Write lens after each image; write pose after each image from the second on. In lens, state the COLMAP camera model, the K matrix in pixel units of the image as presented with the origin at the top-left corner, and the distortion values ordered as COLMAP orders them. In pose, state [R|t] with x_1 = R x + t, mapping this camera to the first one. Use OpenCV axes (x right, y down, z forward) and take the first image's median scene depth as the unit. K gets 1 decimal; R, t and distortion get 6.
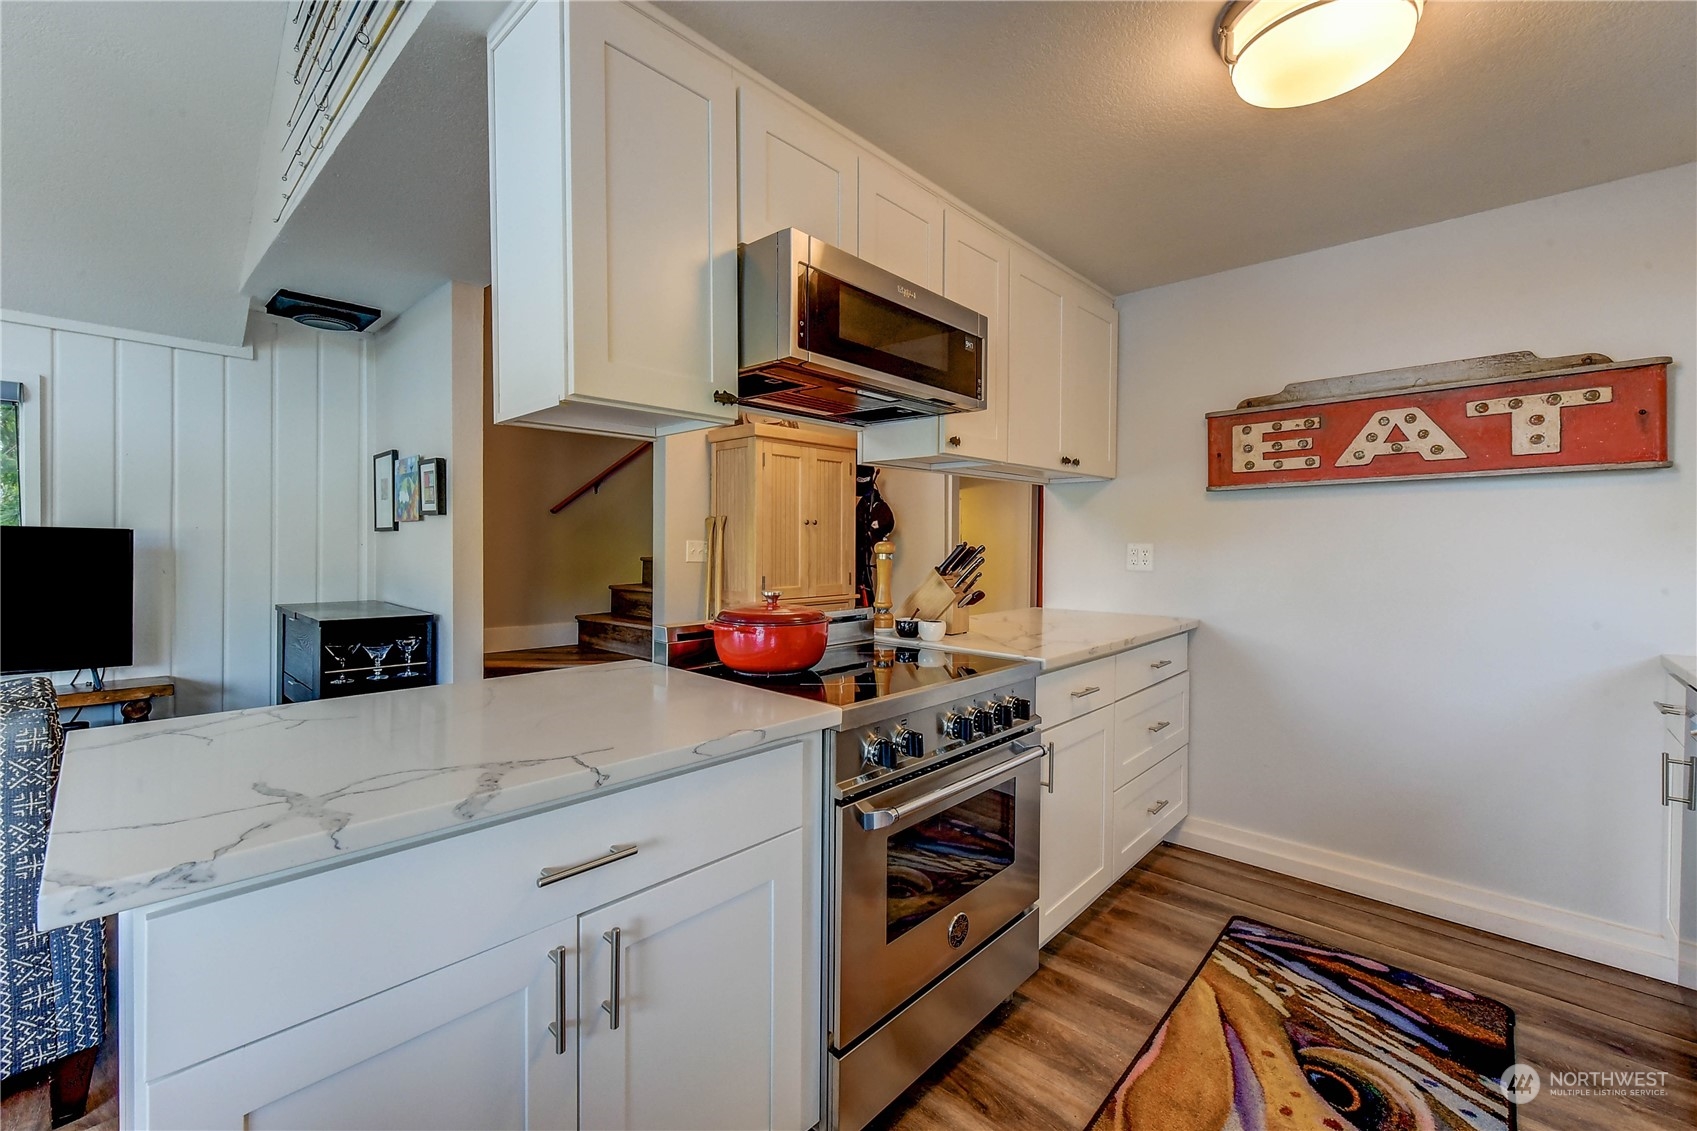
lens RADIAL K [[695.5, 0, 852.7], [0, 695.5, 553.4], [0, 0, 1]] dist [0.002730, -0.001015]
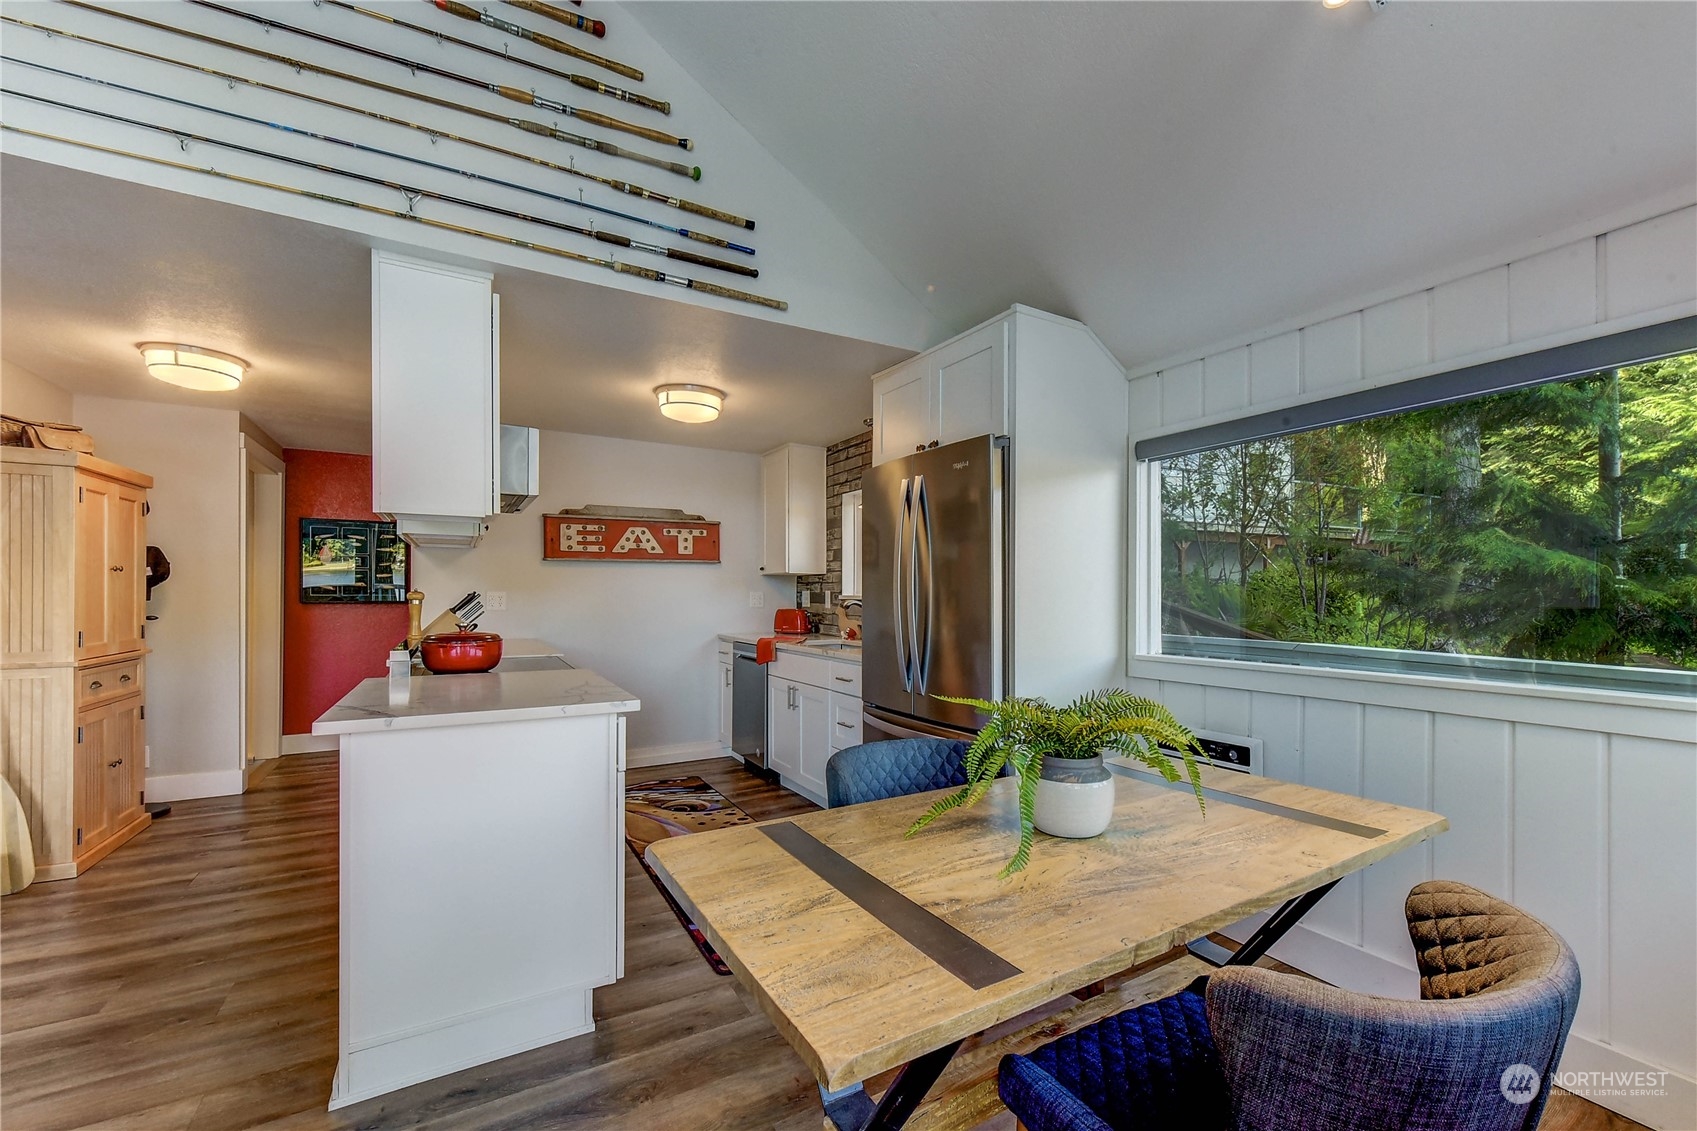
lens RADIAL K [[695.5, 0, 835.3], [0, 695.5, 587.3], [0, 0, 1]] dist [0.002730, -0.001015]
pose [[0.330494, 0.002366, 0.943805, -1.136851], [0.013551, 0.999882, -0.007252, -0.004910], [-0.943711, 0.015186, 0.330423, -0.281303]]
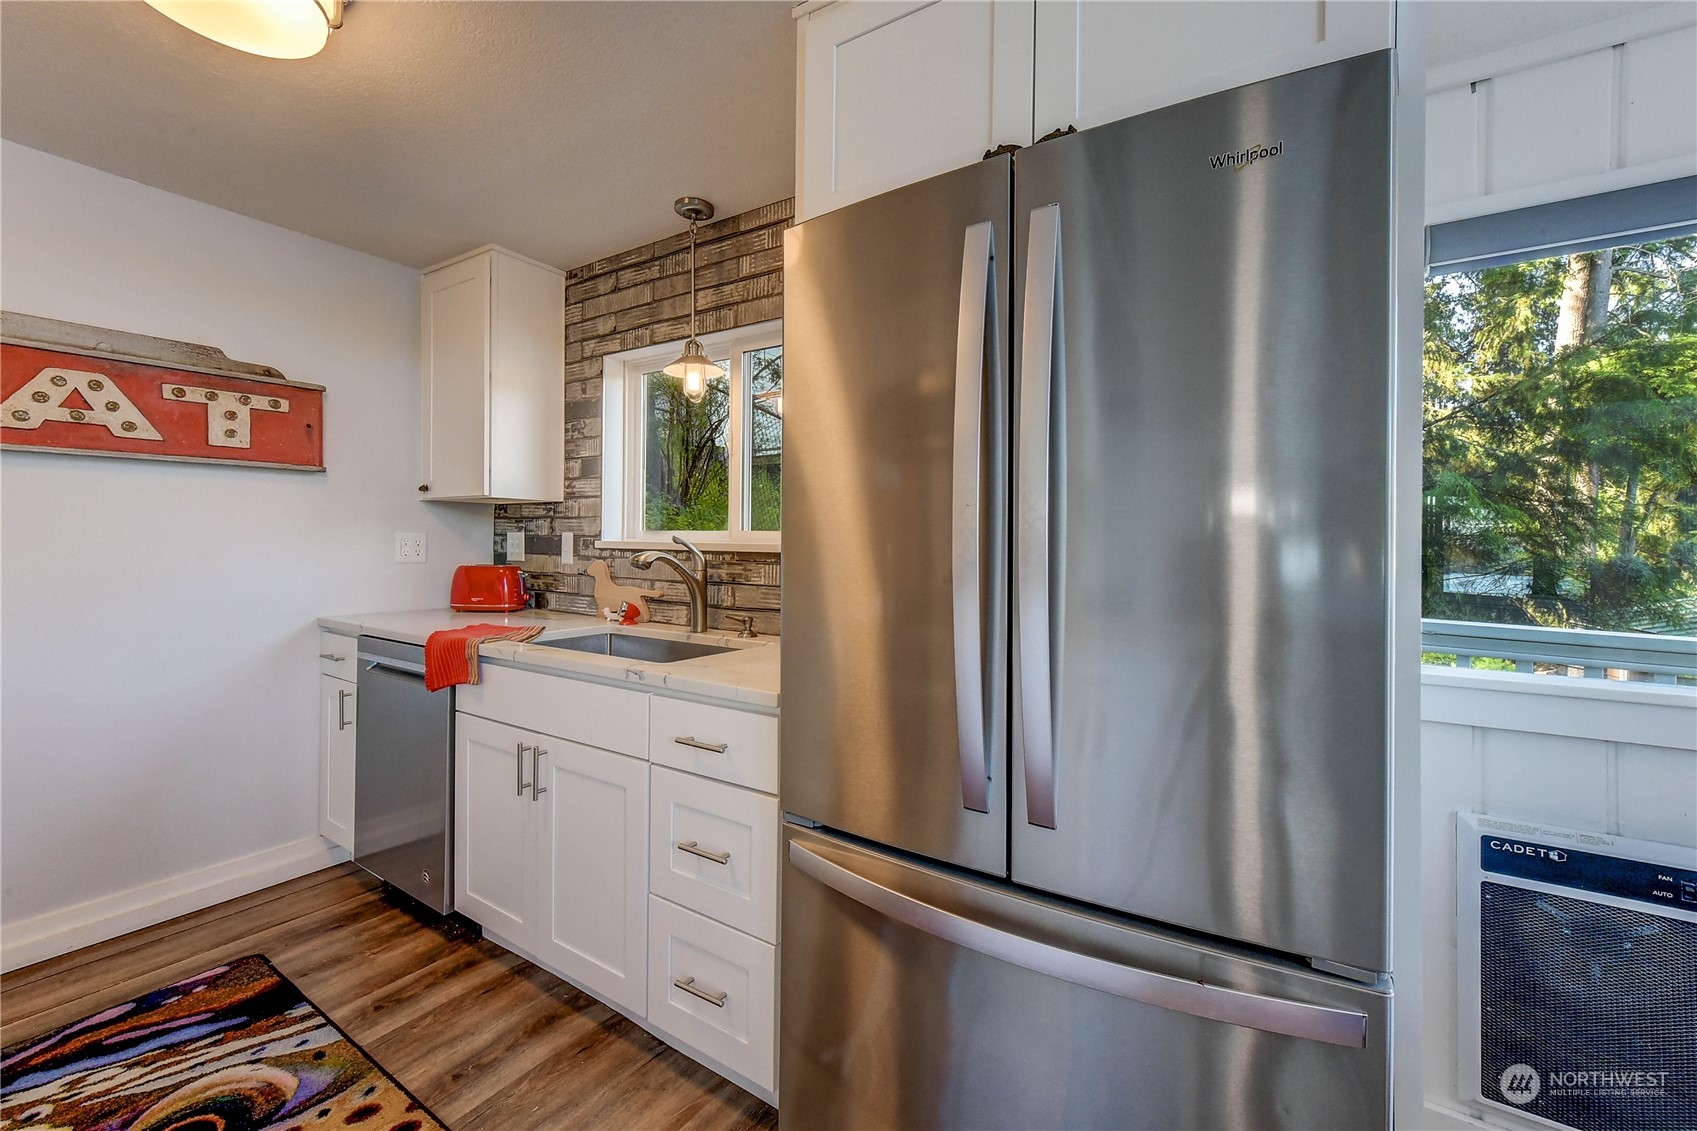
lens RADIAL K [[695.5, 0, 851.8], [0, 695.5, 543.5], [0, 0, 1]] dist [0.002730, -0.001015]
pose [[-0.156836, -0.010862, 0.987565, -0.248468], [0.001847, 0.999935, 0.011291, -0.003143], [-0.987623, 0.003595, -0.156805, 0.222172]]
